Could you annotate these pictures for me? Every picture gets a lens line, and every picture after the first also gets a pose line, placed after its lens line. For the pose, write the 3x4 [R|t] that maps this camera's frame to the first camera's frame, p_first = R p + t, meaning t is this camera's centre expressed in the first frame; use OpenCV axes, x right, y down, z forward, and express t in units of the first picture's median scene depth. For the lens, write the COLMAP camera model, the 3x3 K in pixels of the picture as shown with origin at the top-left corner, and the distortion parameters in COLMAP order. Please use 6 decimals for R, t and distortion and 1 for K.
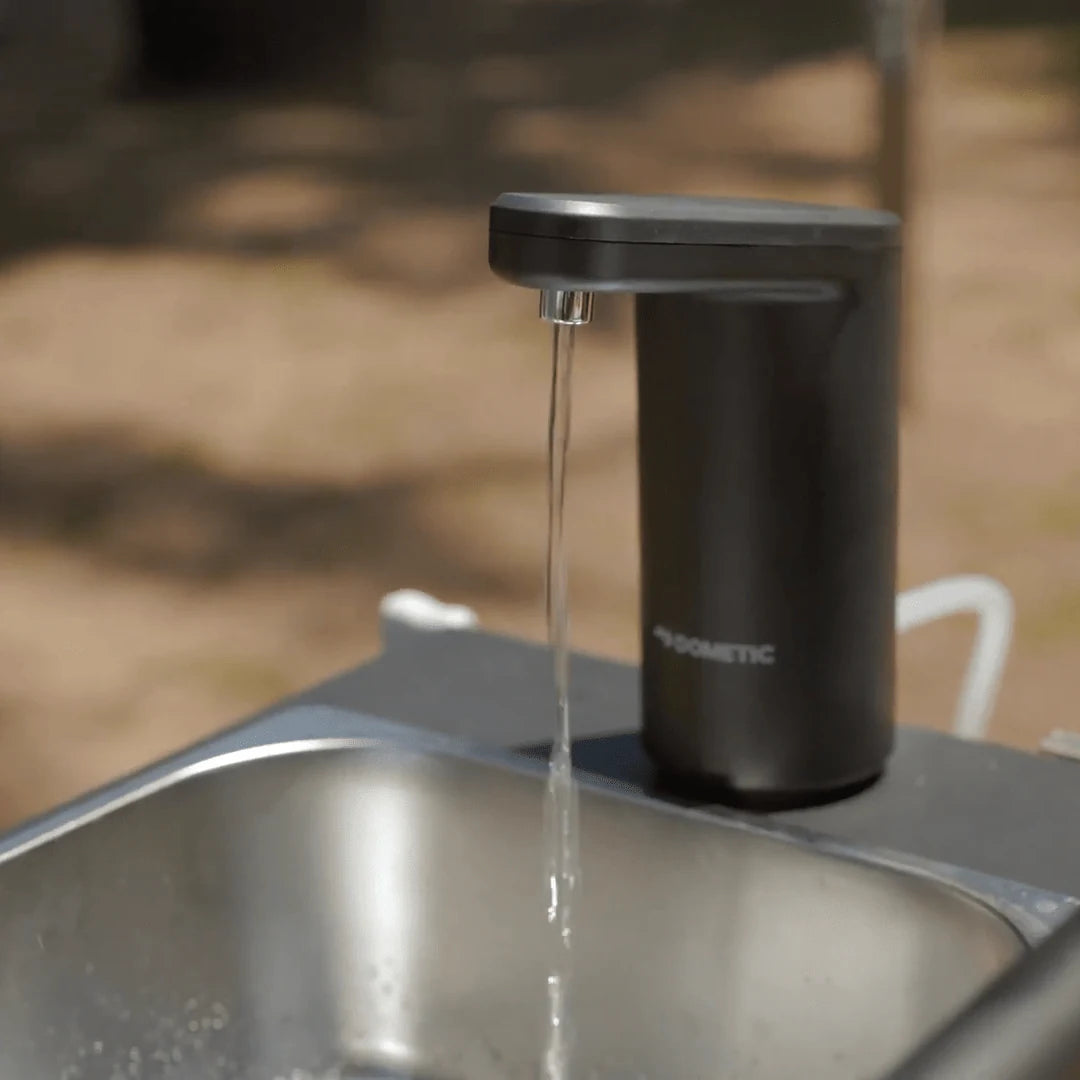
lens RADIAL K [[2819.2, 0, 540.0], [0, 2819.2, 540.0], [0, 0, 1]] dist [-0.084588, -0.638596]
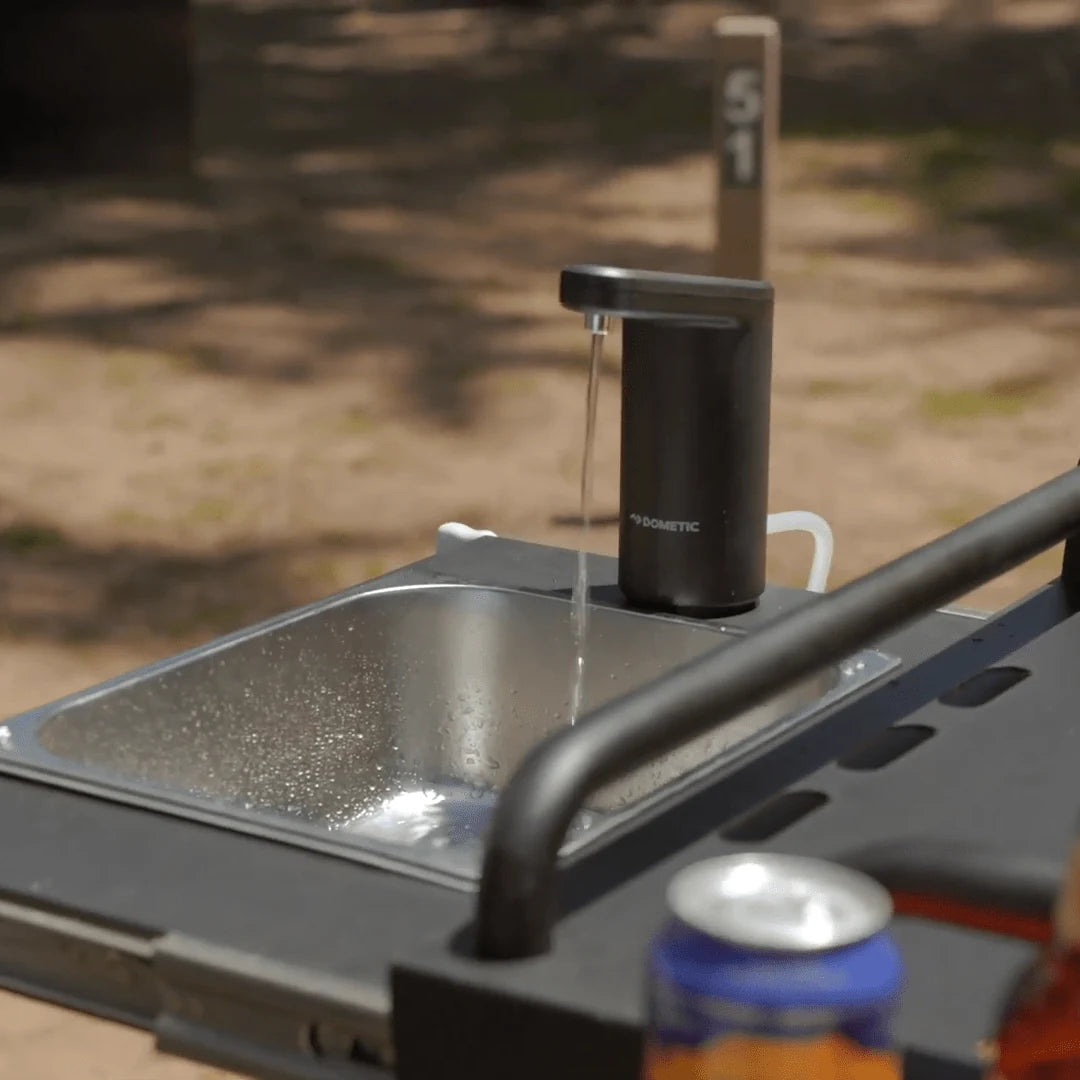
lens RADIAL K [[5010.6, 0, 540.0], [0, 5010.6, 540.0], [0, 0, 1]] dist [-0.102818, -0.268138]
pose [[0.995036, 0.024574, 0.096434, -0.317907], [-0.016949, 0.996722, -0.079107, 0.297166], [-0.098062, 0.077080, 0.992191, -2.102299]]
